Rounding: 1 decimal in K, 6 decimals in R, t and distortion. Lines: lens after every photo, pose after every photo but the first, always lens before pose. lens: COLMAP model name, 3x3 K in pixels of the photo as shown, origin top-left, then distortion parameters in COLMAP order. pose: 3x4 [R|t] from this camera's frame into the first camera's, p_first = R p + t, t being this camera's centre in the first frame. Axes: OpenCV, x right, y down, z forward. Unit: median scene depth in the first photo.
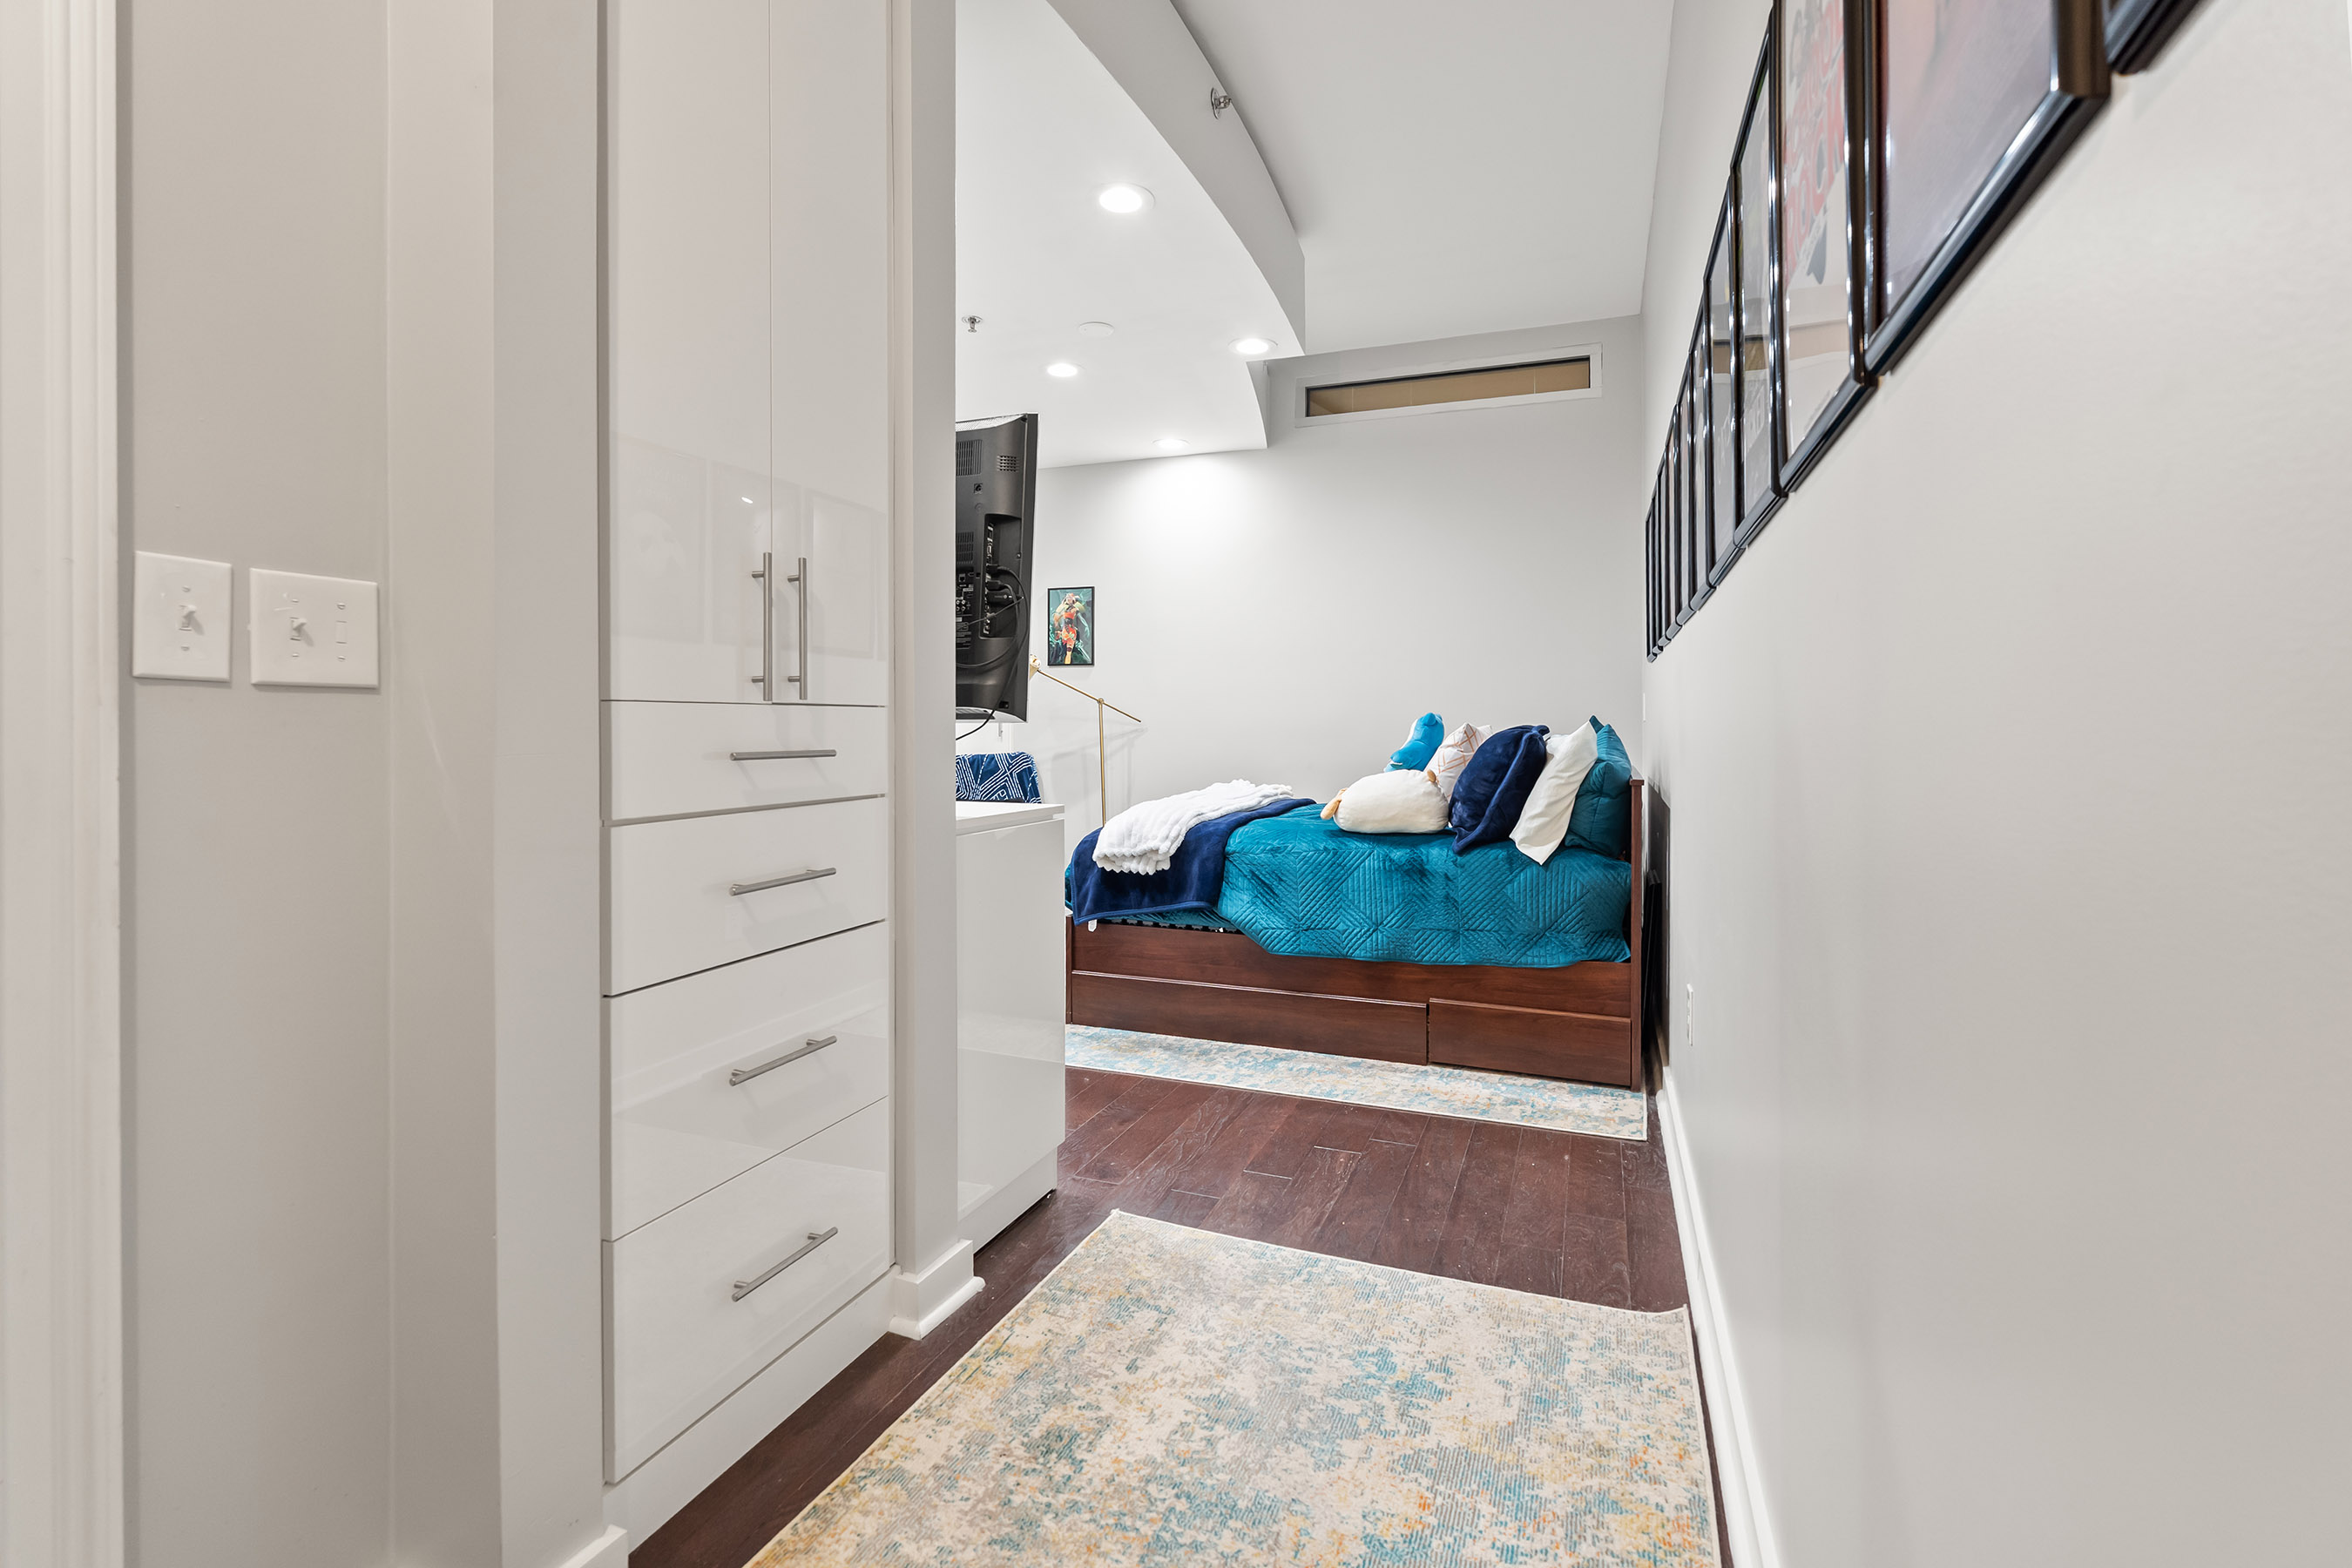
lens RADIAL K [[1052.3, 0, 1178.5], [0, 1052.3, 764.2], [0, 0, 1]] dist [-0.004009, 0.001584]
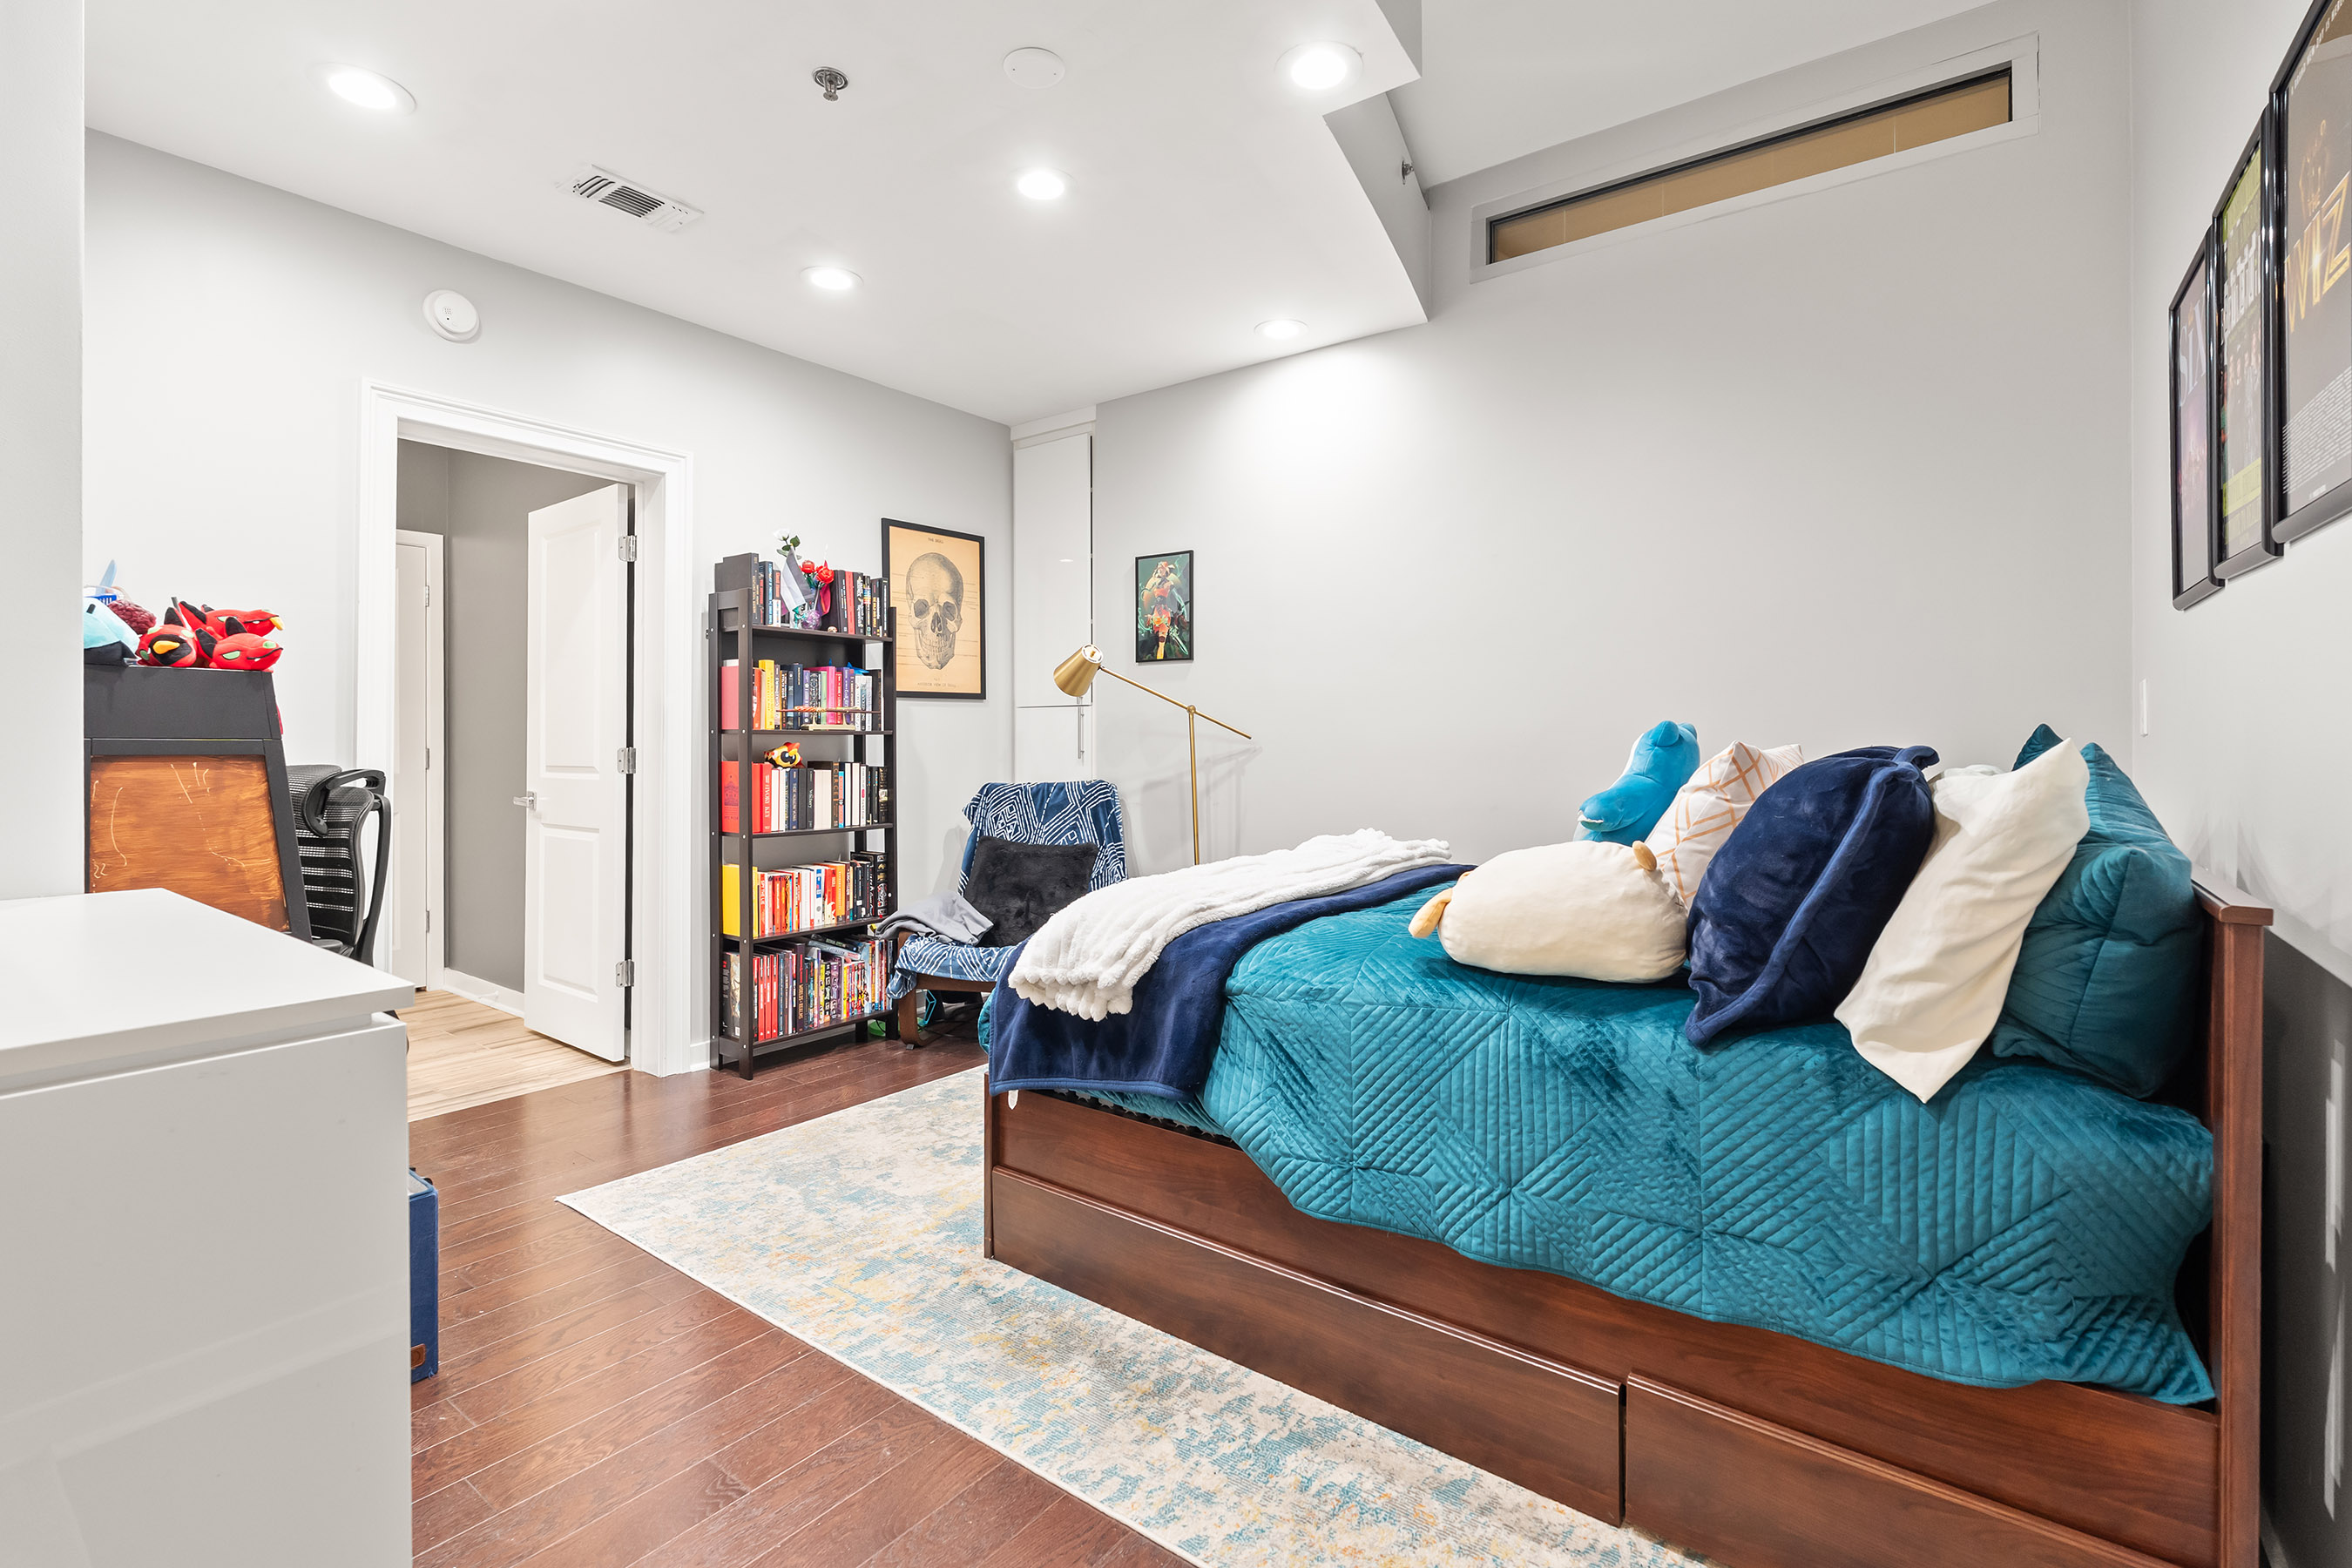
lens RADIAL K [[1052.3, 0, 1171.6], [0, 1052.3, 764.3], [0, 0, 1]] dist [-0.004009, 0.001584]
pose [[0.962788, 0.000946, -0.270256, 0.162012], [-0.004123, 0.999929, -0.011189, -0.023310], [0.270226, 0.011887, 0.962723, 0.490329]]
